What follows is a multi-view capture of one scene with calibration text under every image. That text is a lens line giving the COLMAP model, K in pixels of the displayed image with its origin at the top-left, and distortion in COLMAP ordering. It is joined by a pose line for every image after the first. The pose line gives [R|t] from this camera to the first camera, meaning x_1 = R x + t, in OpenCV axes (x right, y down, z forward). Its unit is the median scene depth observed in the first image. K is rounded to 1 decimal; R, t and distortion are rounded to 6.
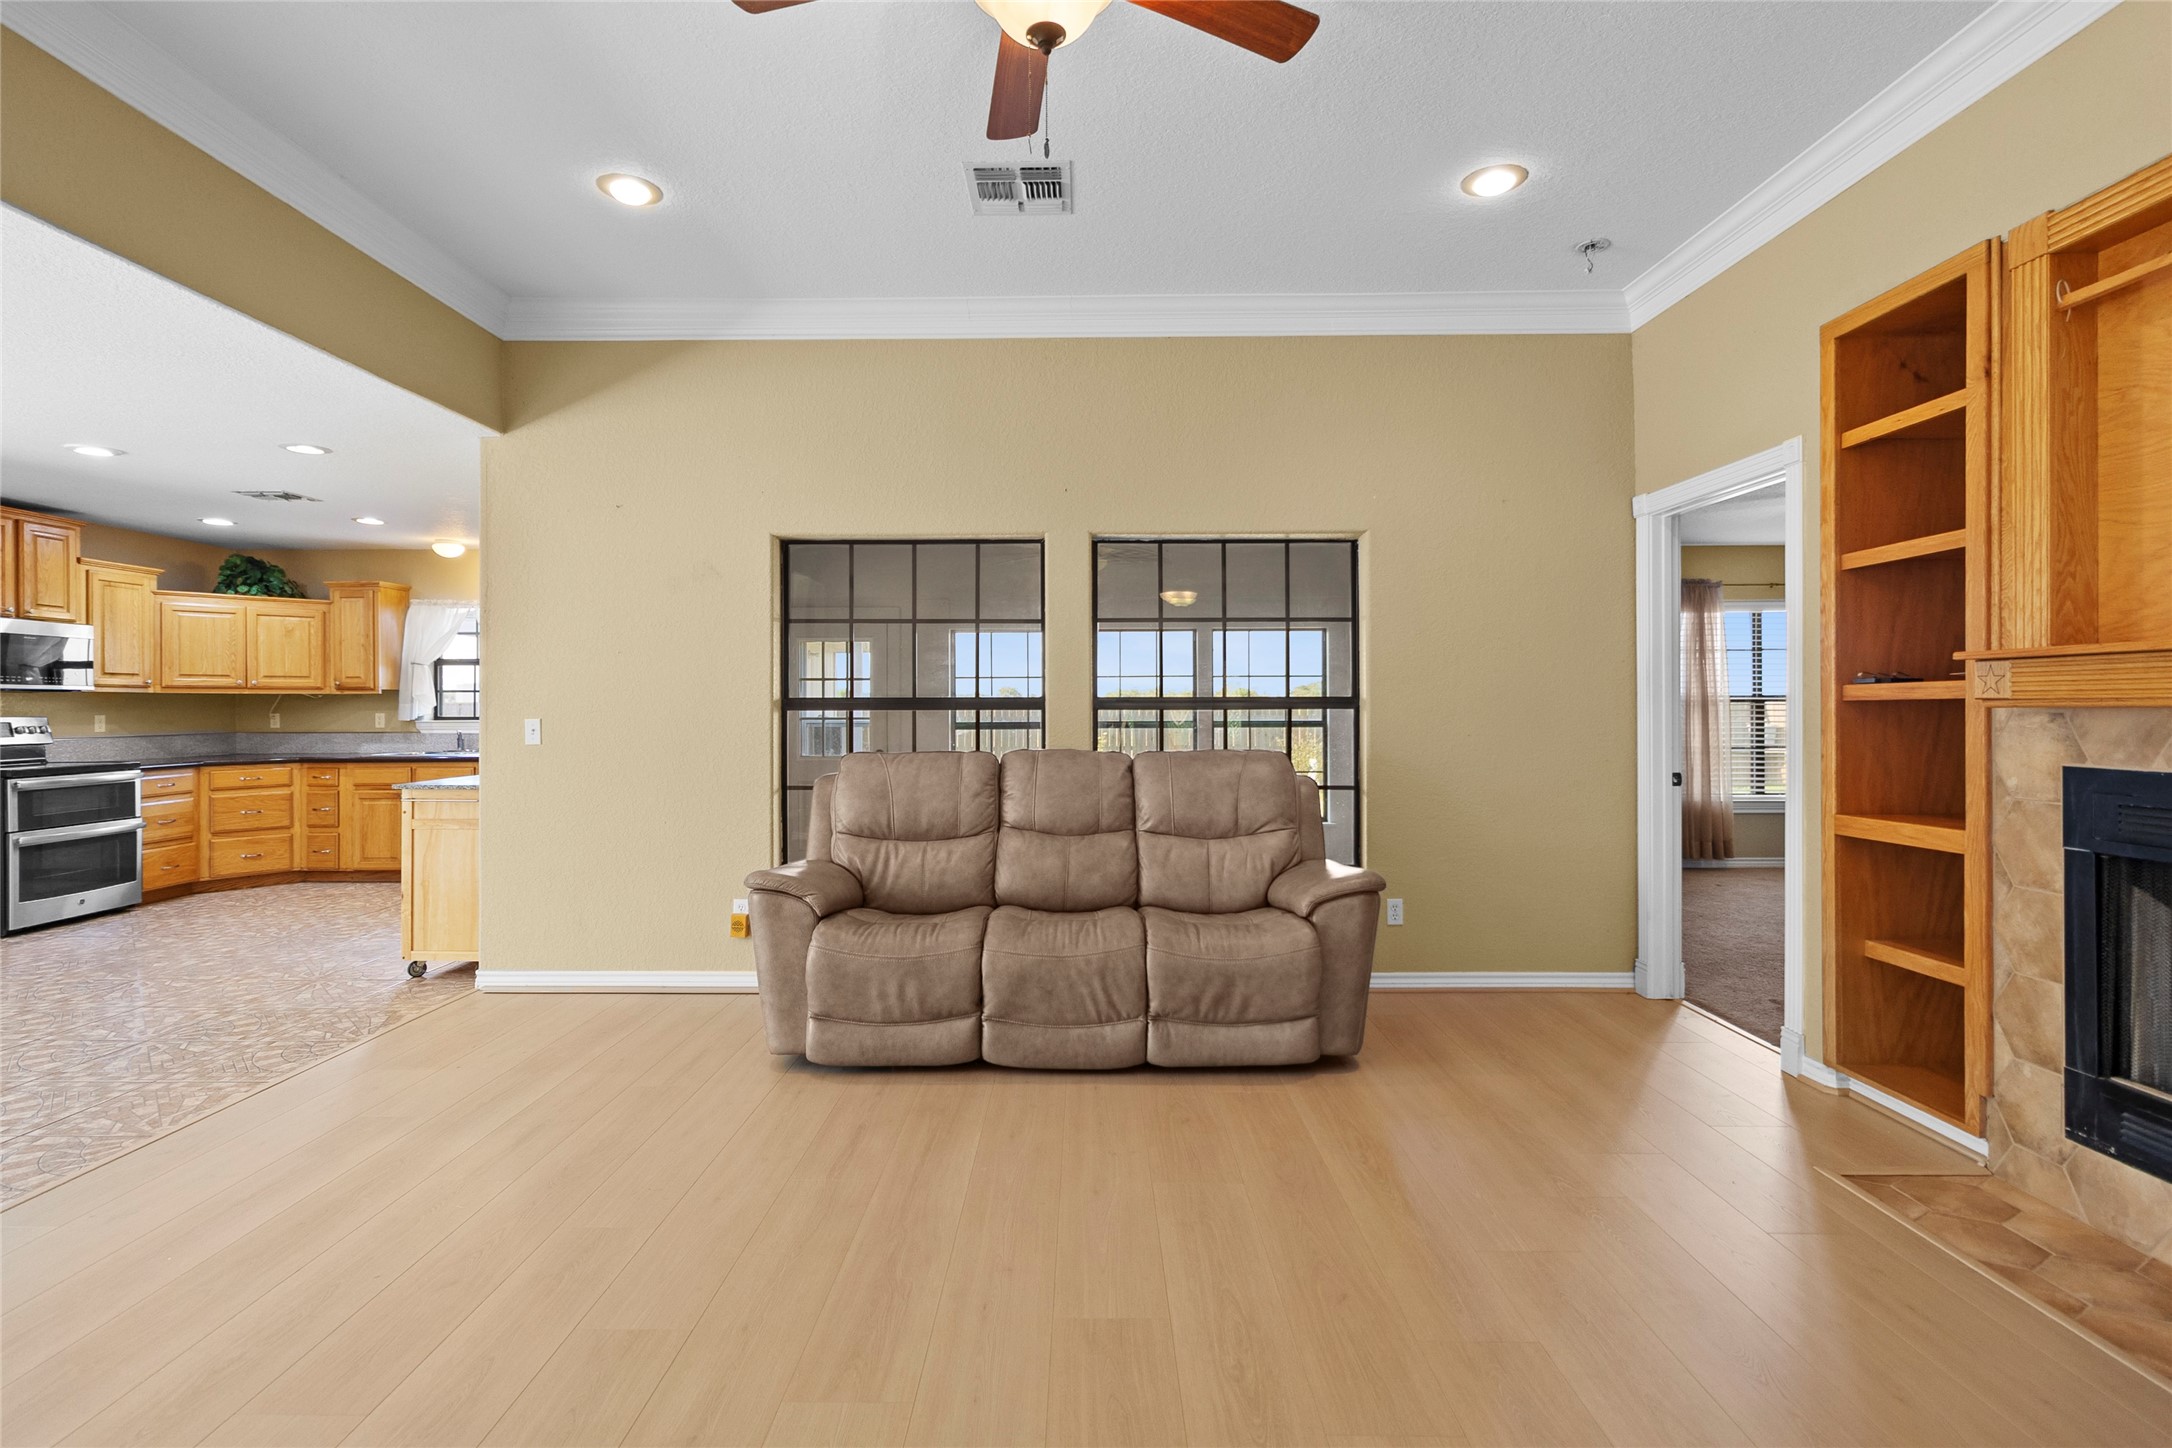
lens RADIAL K [[730.5, 0, 1089.9], [0, 730.5, 708.7], [0, 0, 1]] dist [0.000446, 0.000066]
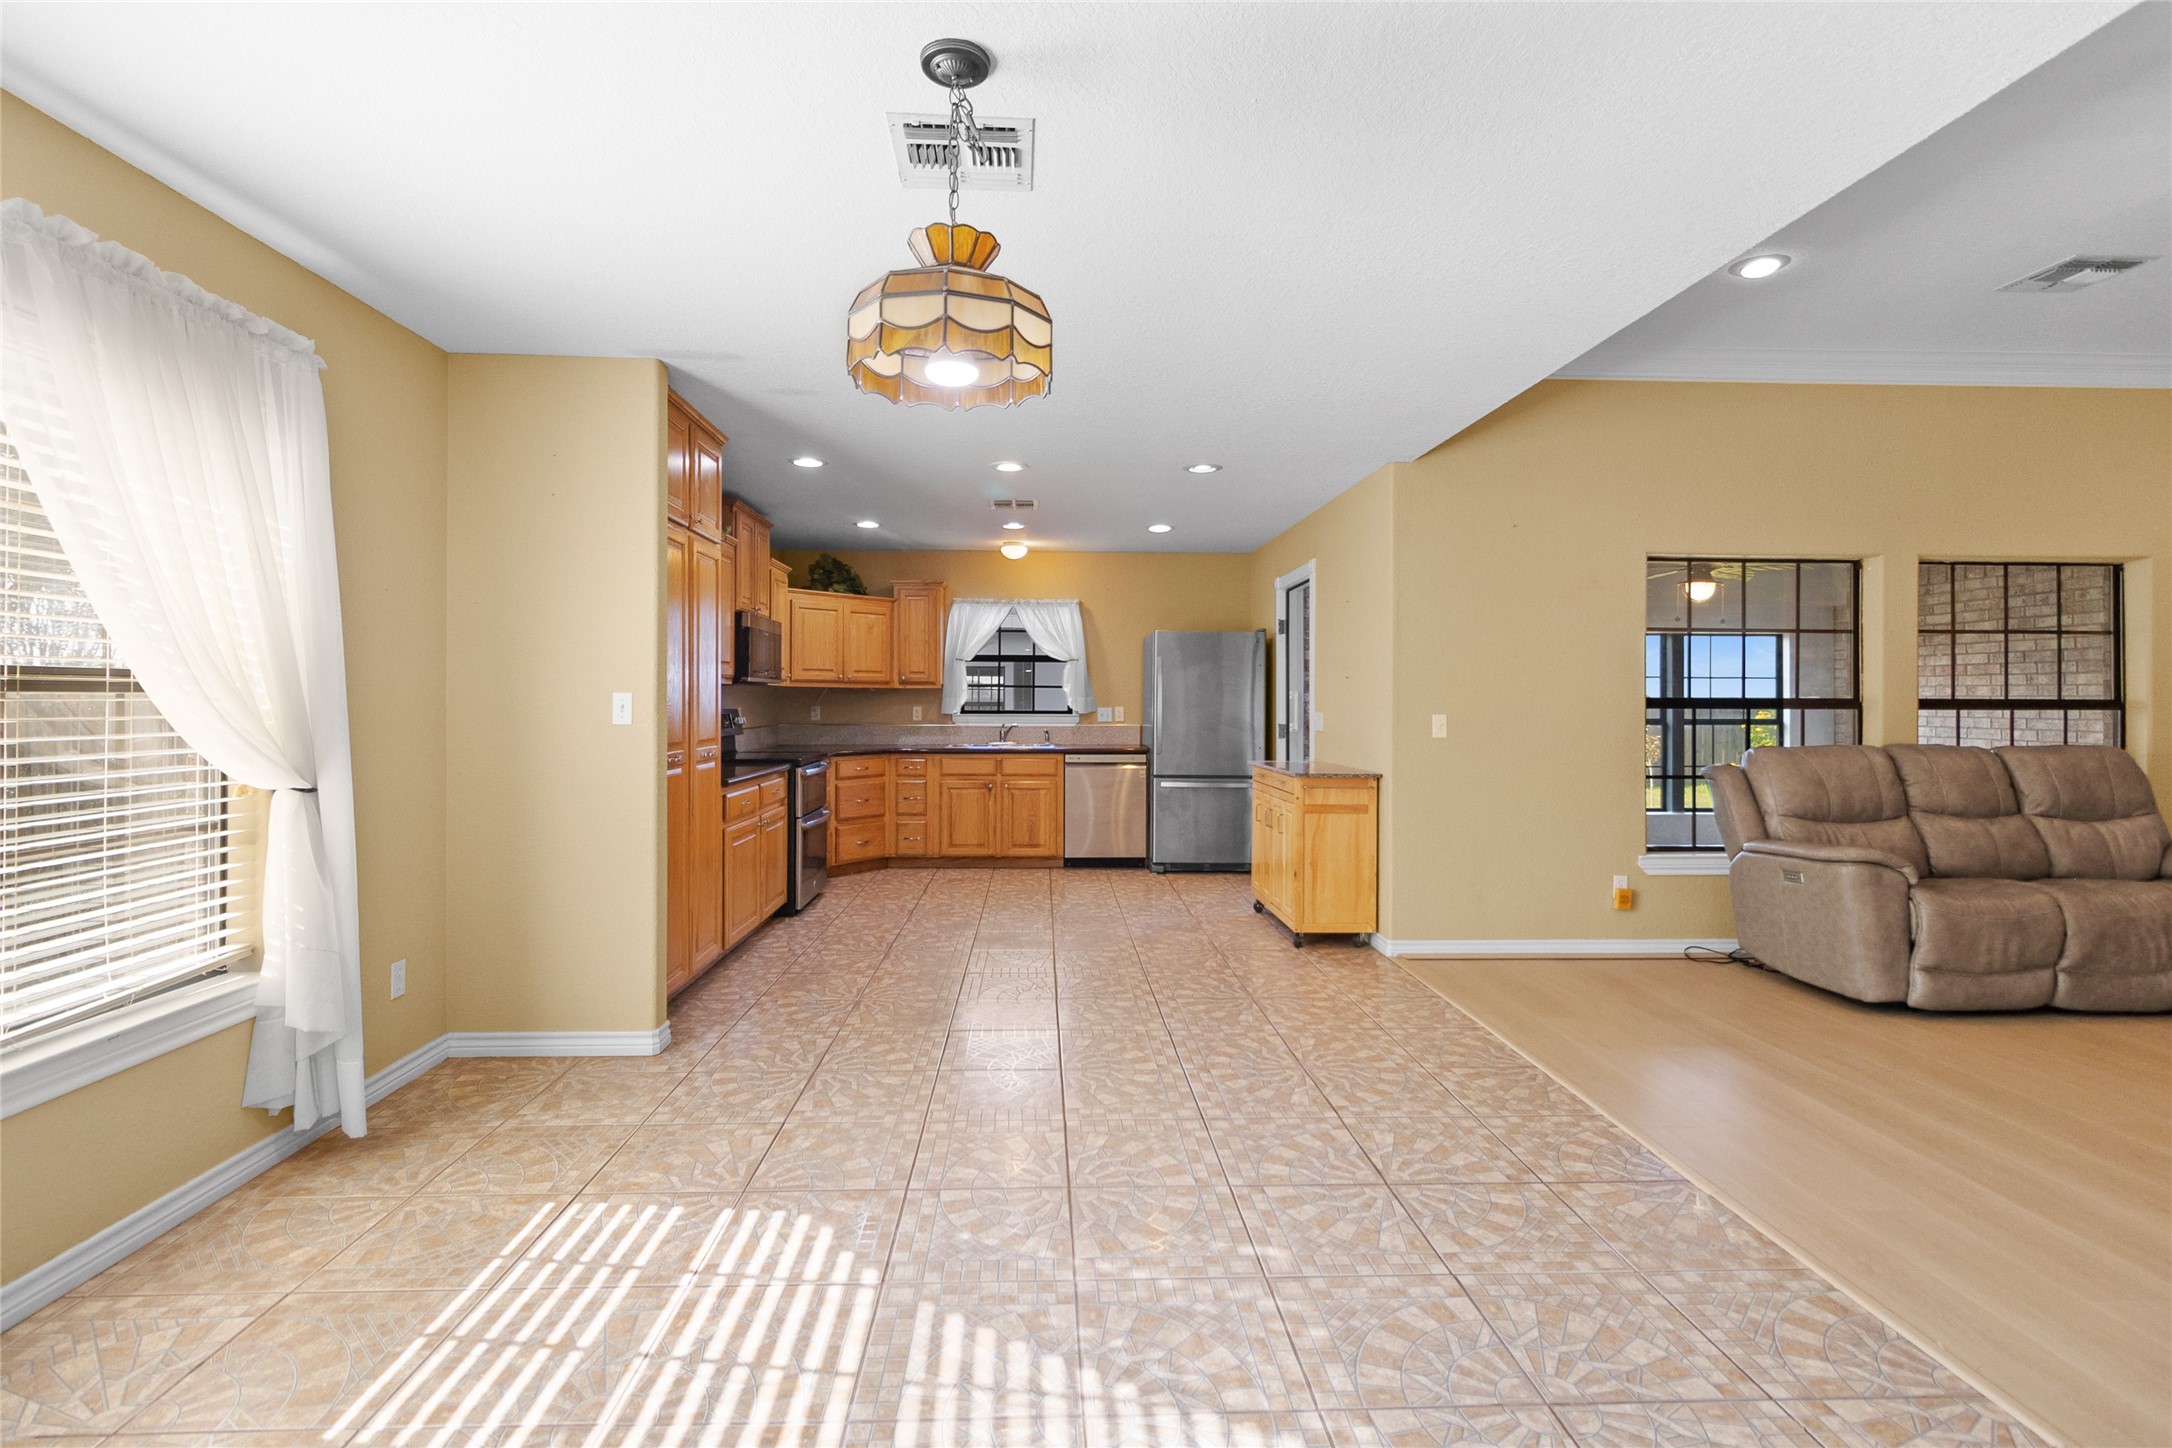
lens RADIAL K [[730.5, 0, 1089.9], [0, 730.5, 708.7], [0, 0, 1]] dist [0.000446, 0.000066]
pose [[0.999136, 0.006354, 0.041072, -1.379258], [-0.006560, 0.999967, 0.004882, 0.003667], [-0.041040, -0.005148, 0.999144, -0.093456]]
